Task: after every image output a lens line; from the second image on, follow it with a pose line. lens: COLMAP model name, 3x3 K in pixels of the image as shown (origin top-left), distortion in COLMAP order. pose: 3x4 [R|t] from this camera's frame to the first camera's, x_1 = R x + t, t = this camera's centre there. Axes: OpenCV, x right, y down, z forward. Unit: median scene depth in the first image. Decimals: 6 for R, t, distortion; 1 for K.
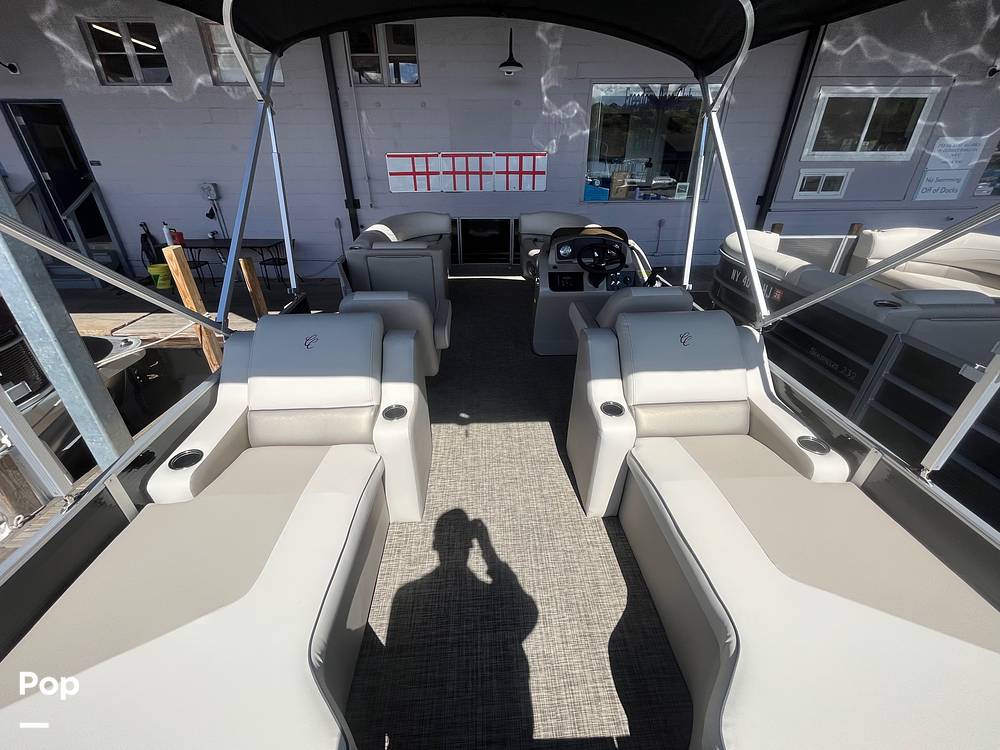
lens RADIAL K [[408.6, 0, 500.0], [0, 408.6, 375.0], [0, 0, 1]] dist [-0.001144, -0.000047]
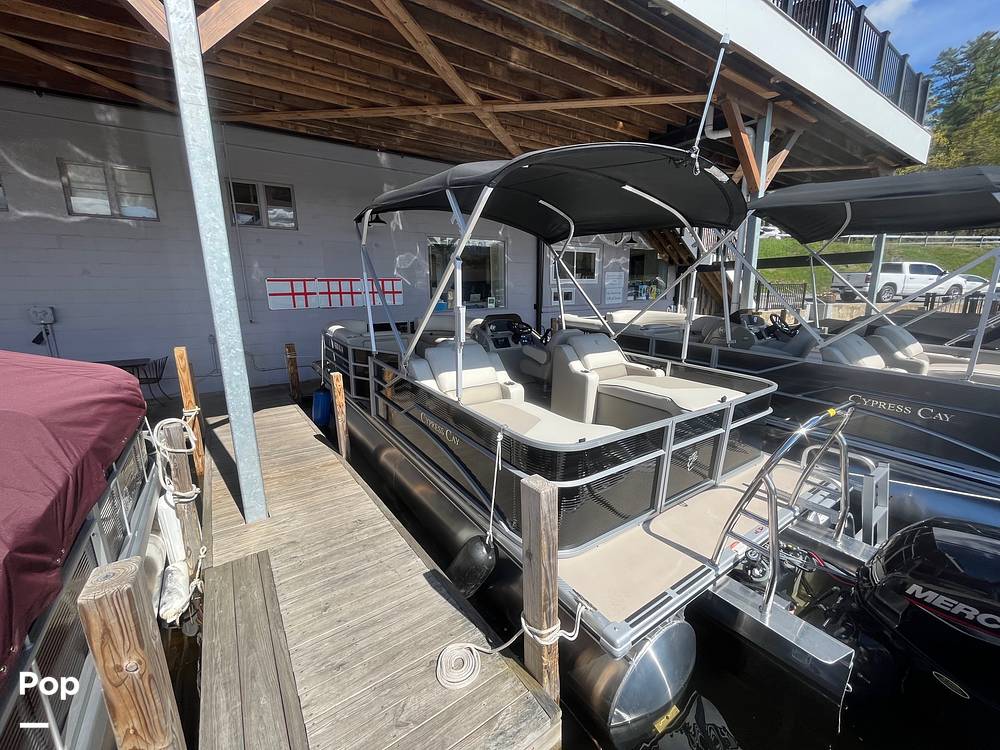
lens RADIAL K [[408.6, 0, 500.0], [0, 408.6, 375.0], [0, 0, 1]] dist [-0.001144, -0.000047]
pose [[0.849894, -0.115228, 0.514201, -0.337345], [0.251448, 0.946222, -0.203564, 0.114191], [-0.463092, 0.302303, 0.833162, -0.180052]]
